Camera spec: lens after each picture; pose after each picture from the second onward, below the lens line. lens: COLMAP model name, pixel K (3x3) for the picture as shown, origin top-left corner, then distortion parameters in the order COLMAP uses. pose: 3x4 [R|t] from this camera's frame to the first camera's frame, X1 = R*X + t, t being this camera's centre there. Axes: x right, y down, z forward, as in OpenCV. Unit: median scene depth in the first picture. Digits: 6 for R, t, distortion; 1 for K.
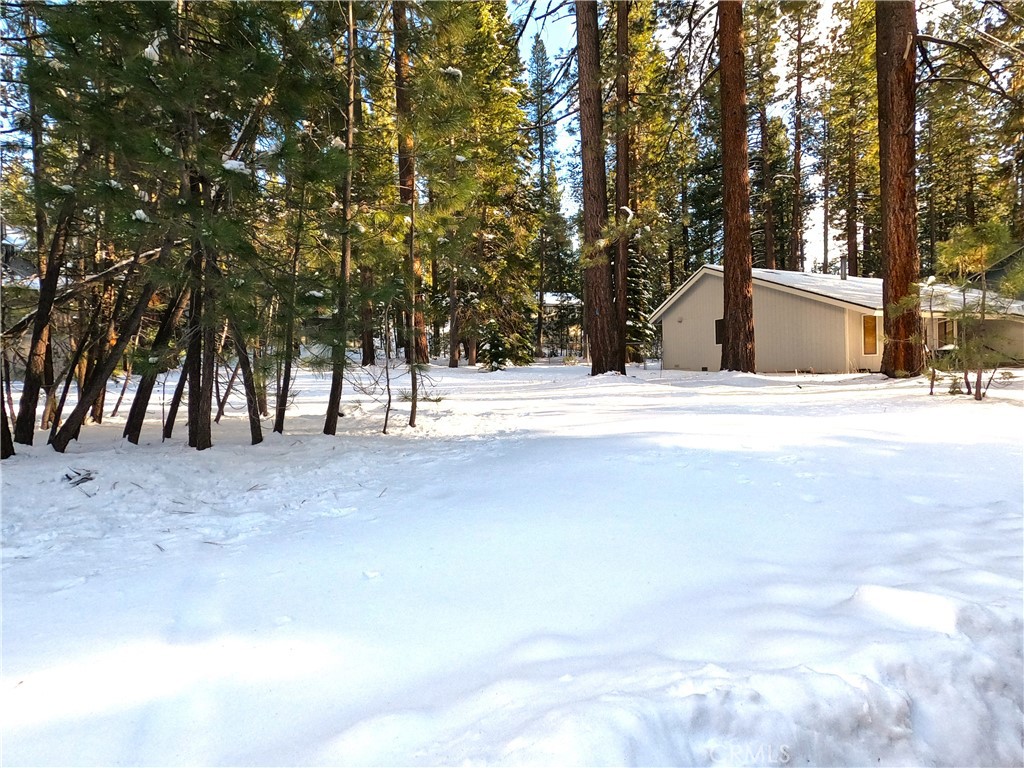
lens RADIAL K [[486.2, 0, 511.5], [0, 486.2, 384.9], [0, 0, 1]] dist [0.000107, -0.000438]
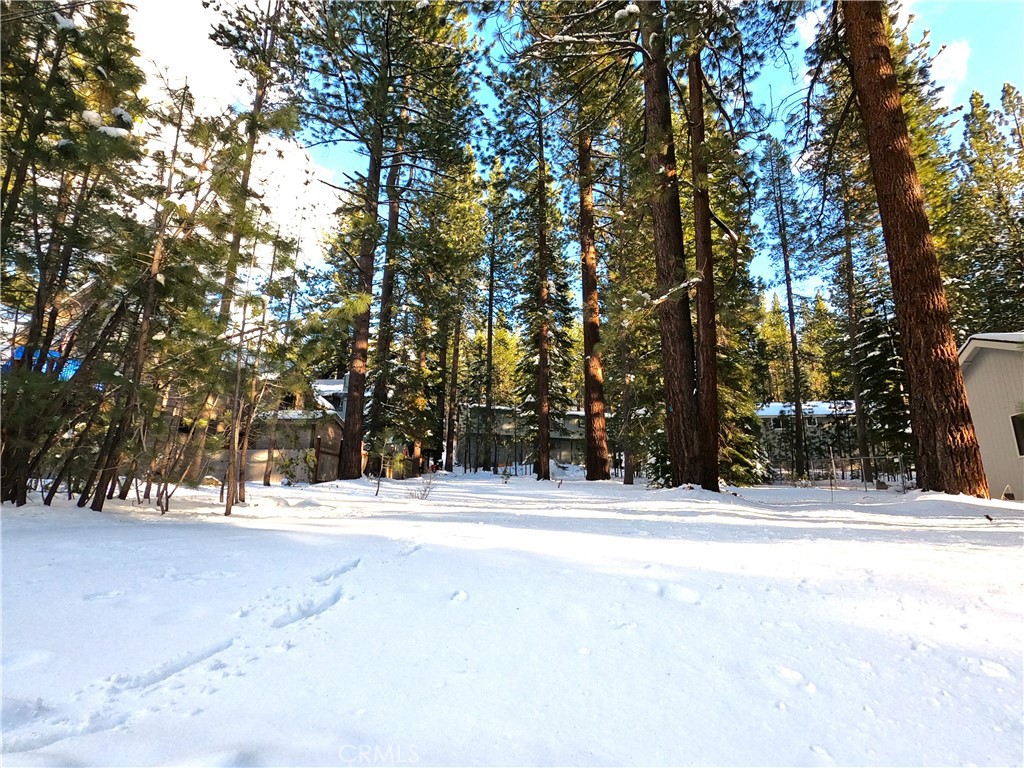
lens RADIAL K [[486.2, 0, 511.5], [0, 486.2, 384.9], [0, 0, 1]] dist [0.000107, -0.000438]
pose [[0.820628, -0.089150, -0.564465, 0.238059], [-0.054160, 0.971177, -0.232124, 0.006564], [0.568890, 0.221059, 0.792147, 0.124961]]
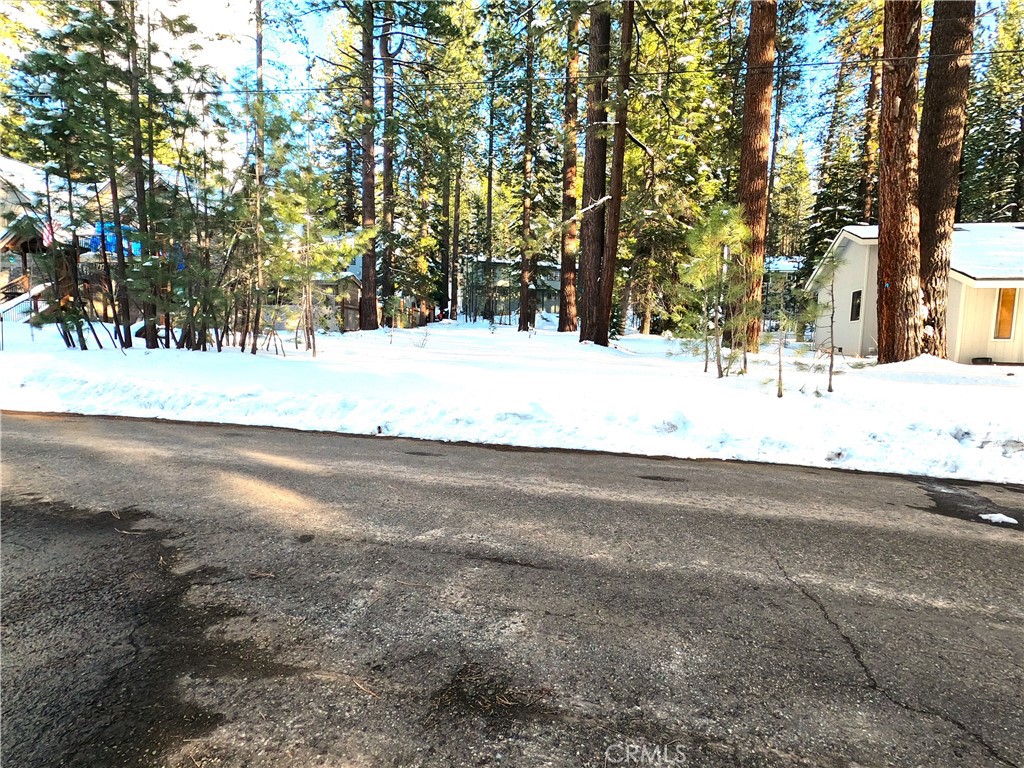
lens RADIAL K [[484.6, 0, 508.0], [0, 484.6, 382.7], [0, 0, 1]] dist [-0.002071, 0.000511]
pose [[0.802643, 0.100424, -0.587945, 0.428611], [-0.065579, 0.994607, 0.080357, -0.005740], [0.592844, -0.025941, 0.804899, -0.033479]]
